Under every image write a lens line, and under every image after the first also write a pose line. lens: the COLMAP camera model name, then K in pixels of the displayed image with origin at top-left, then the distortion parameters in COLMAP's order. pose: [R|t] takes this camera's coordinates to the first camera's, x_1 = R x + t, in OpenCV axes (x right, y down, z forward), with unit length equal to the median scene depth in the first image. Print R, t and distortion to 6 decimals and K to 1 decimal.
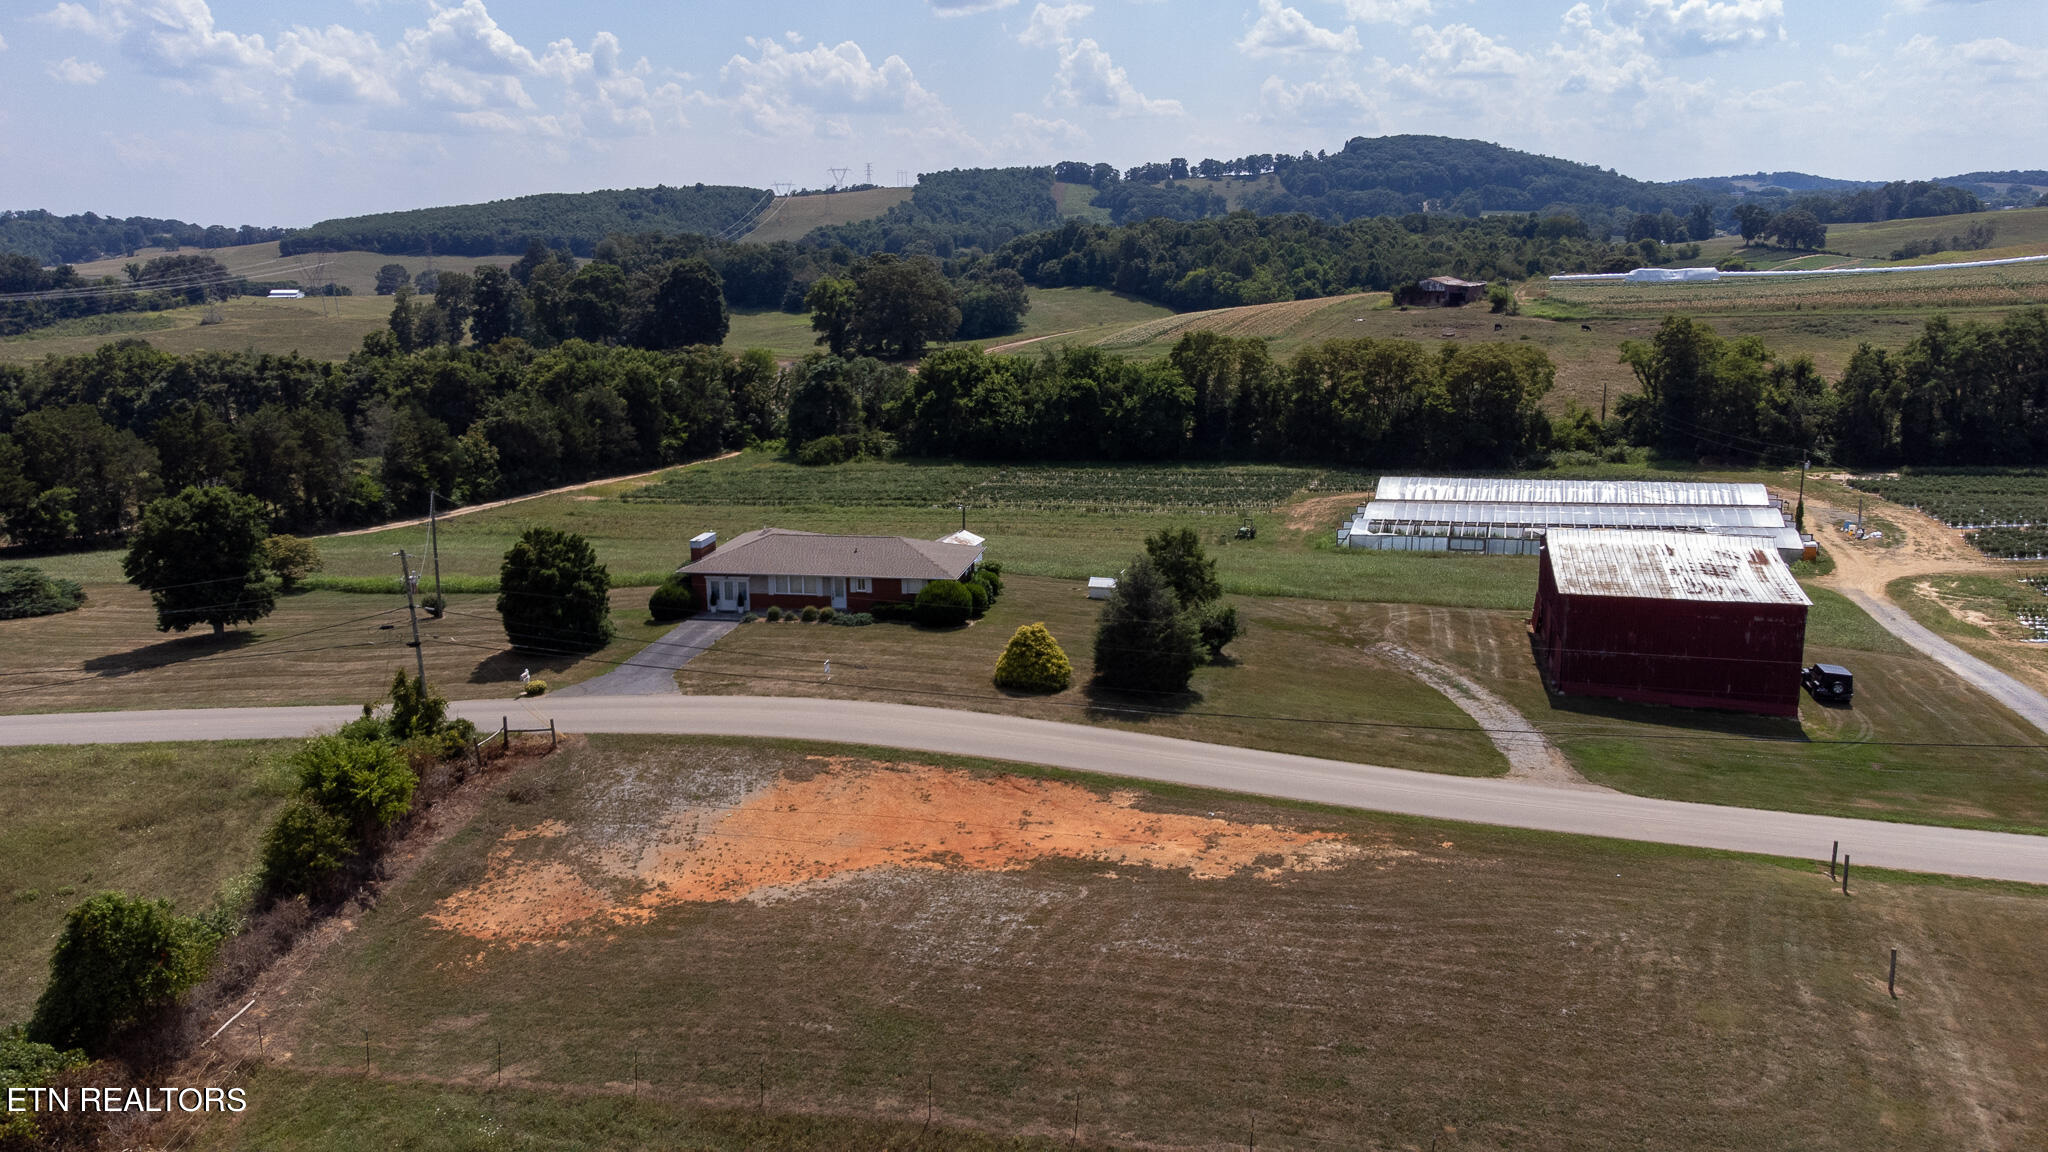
lens RADIAL K [[1521.0, 0, 1024.0], [0, 1521.0, 576.0], [0, 0, 1]] dist [0.007147, 0.071450]
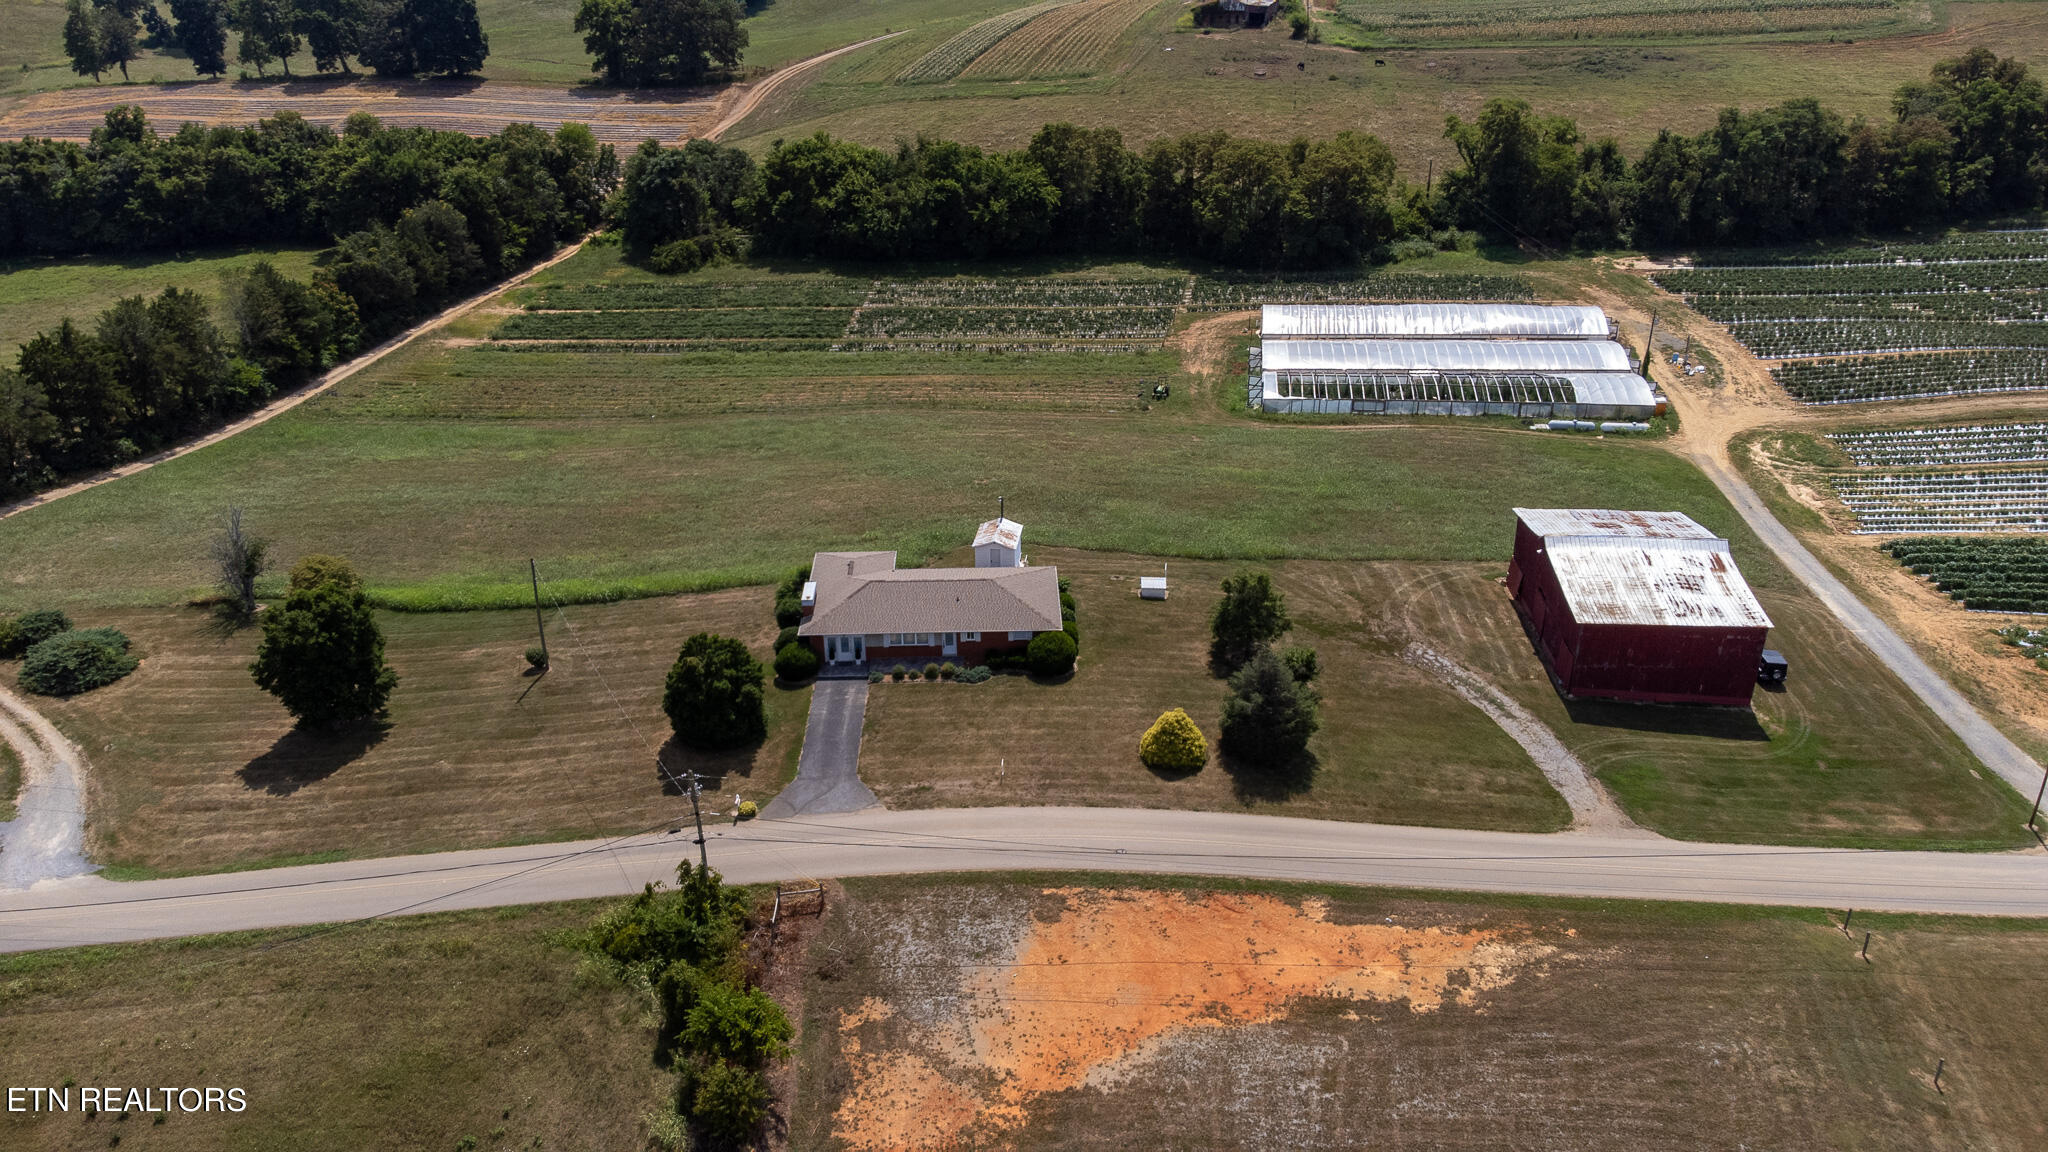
lens RADIAL K [[1510.1, 0, 1024.0], [0, 1510.1, 576.0], [0, 0, 1]] dist [-0.006840, 0.087787]
pose [[0.981939, -0.085880, 0.168586, -0.125366], [0.041500, 0.967112, 0.250942, -0.155270], [-0.184593, -0.239413, 0.953209, -0.022342]]
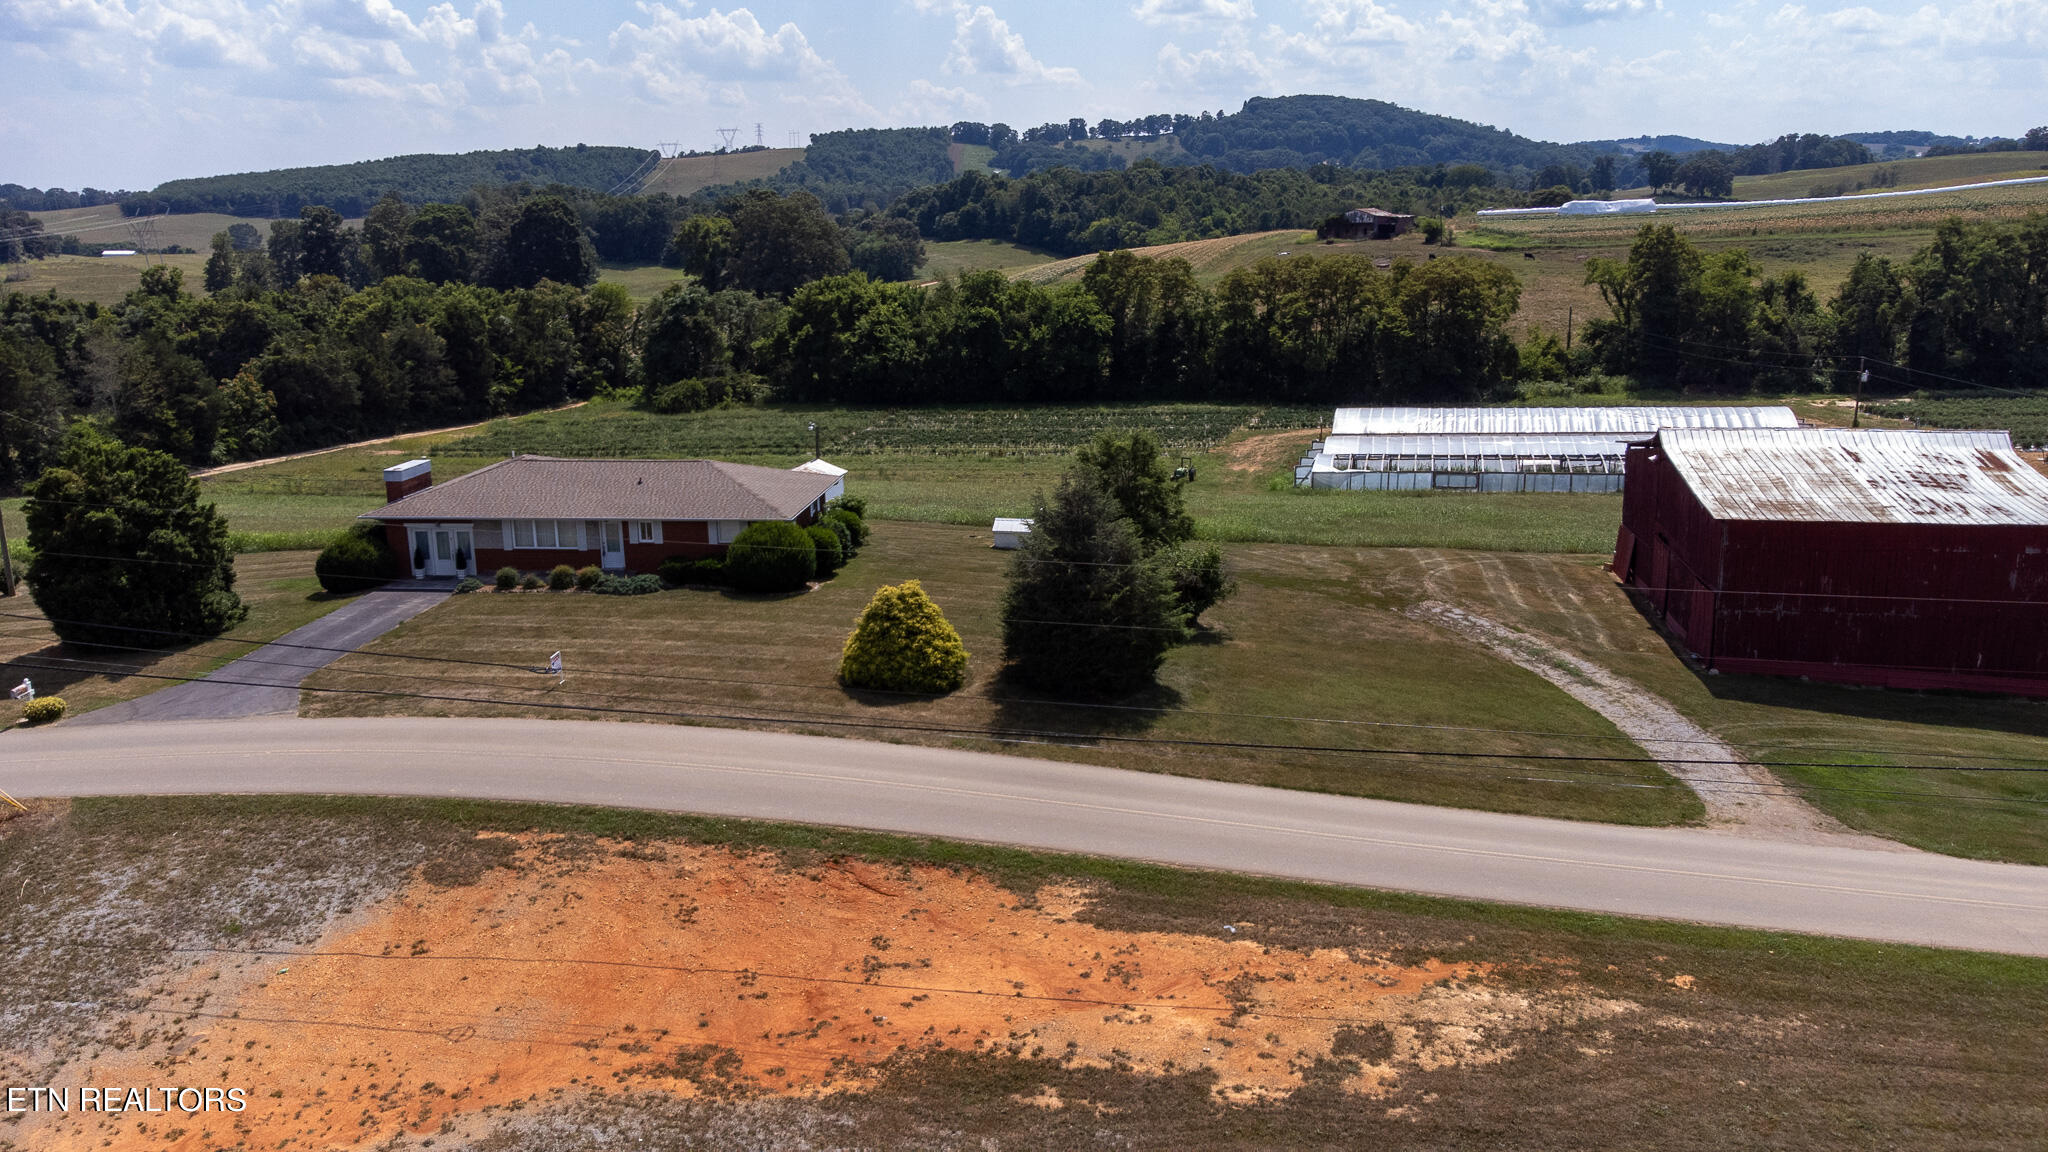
lens RADIAL K [[1521.0, 0, 1024.0], [0, 1521.0, 576.0], [0, 0, 1]] dist [0.007147, 0.071450]
pose [[0.997893, -0.021143, 0.061332, 0.007546], [0.019929, 0.999594, 0.020343, 0.007413], [-0.061737, -0.019078, 0.997910, 0.167026]]
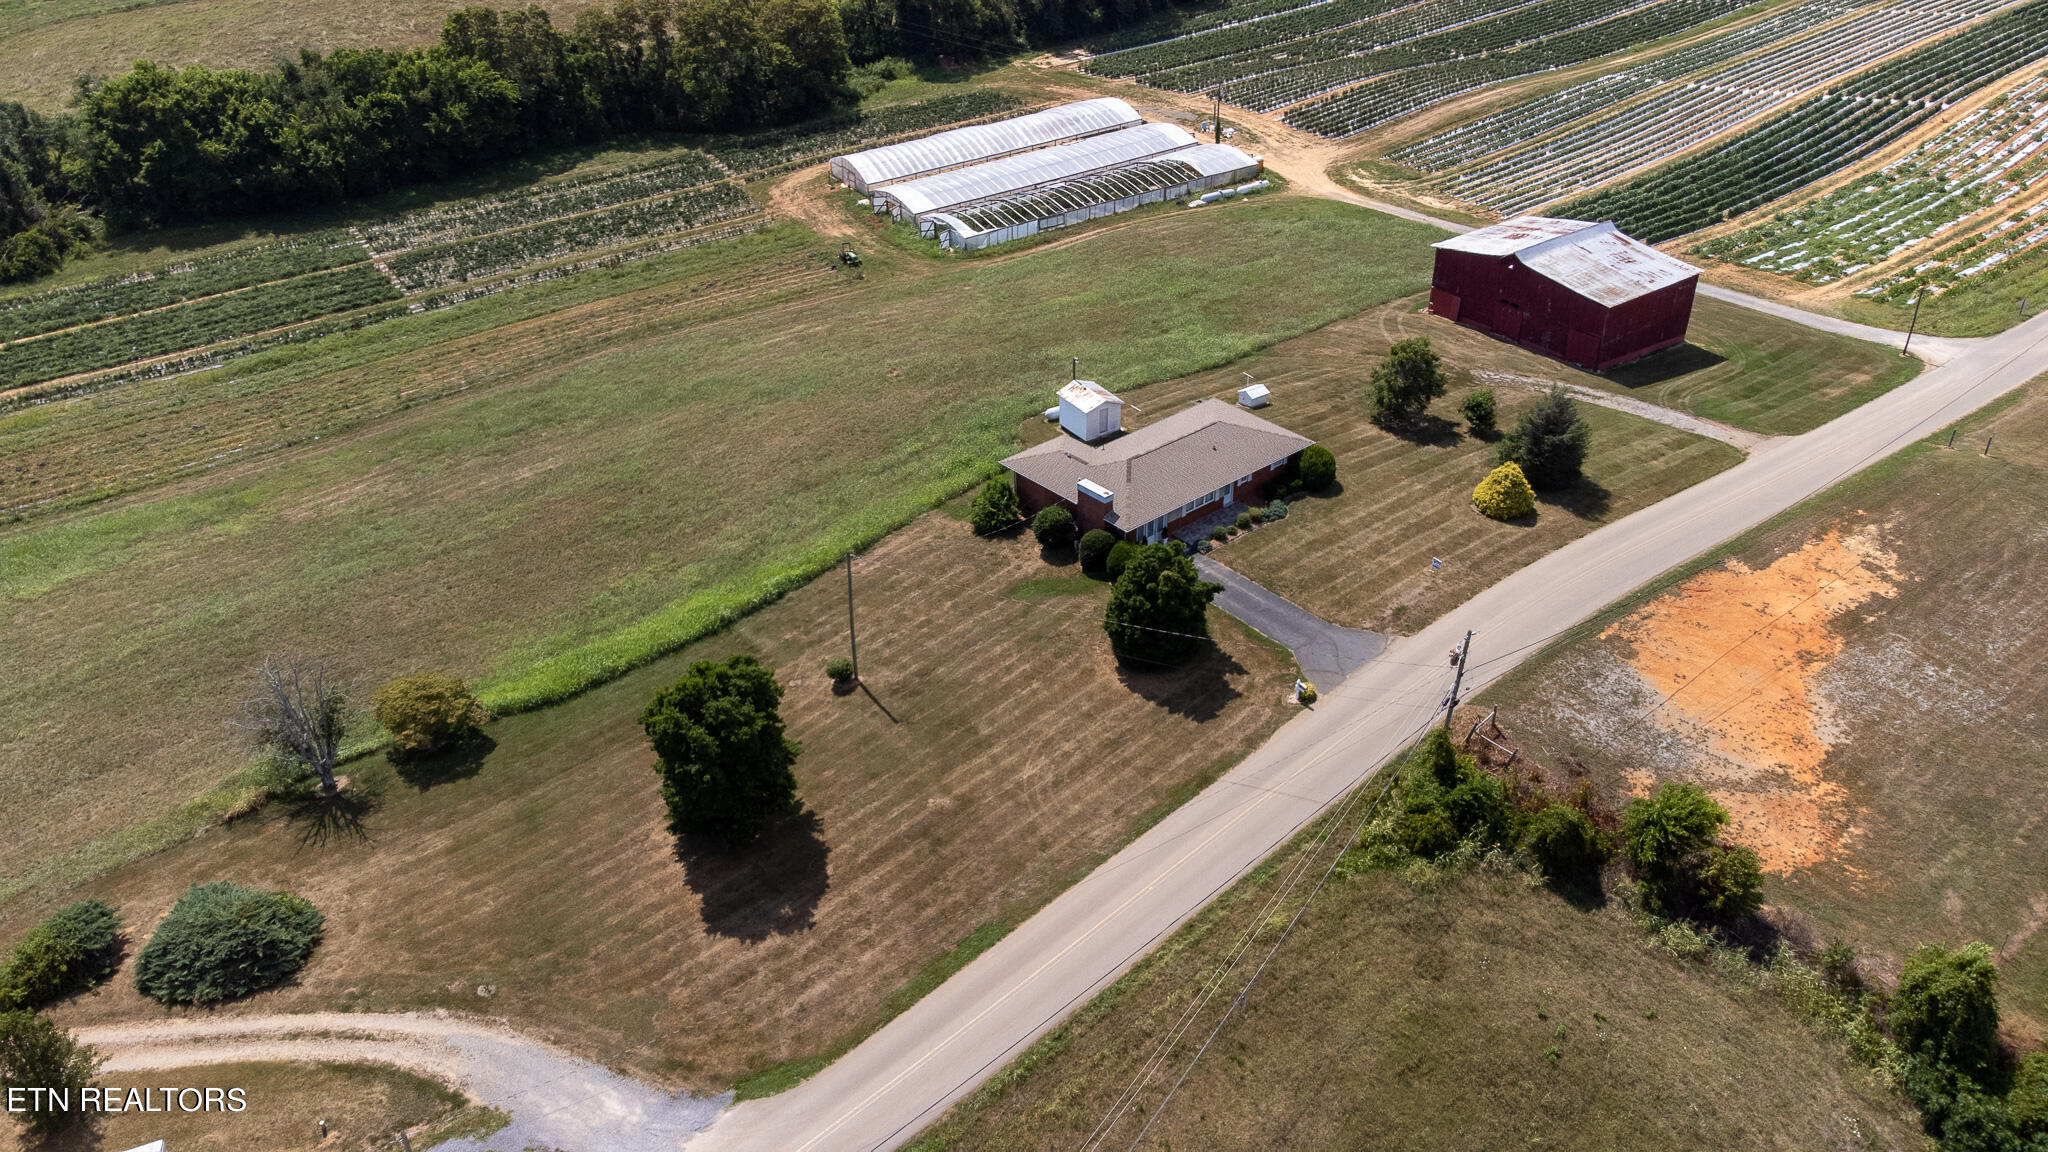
lens RADIAL K [[1490.6, 0, 1024.0], [0, 1490.6, 576.0], [0, 0, 1]] dist [0.036364, 0.000954]
pose [[0.643527, -0.413990, 0.643805, -0.465592], [0.180636, 0.899493, 0.397849, -0.193106], [-0.743804, -0.139733, 0.653629, 0.203480]]
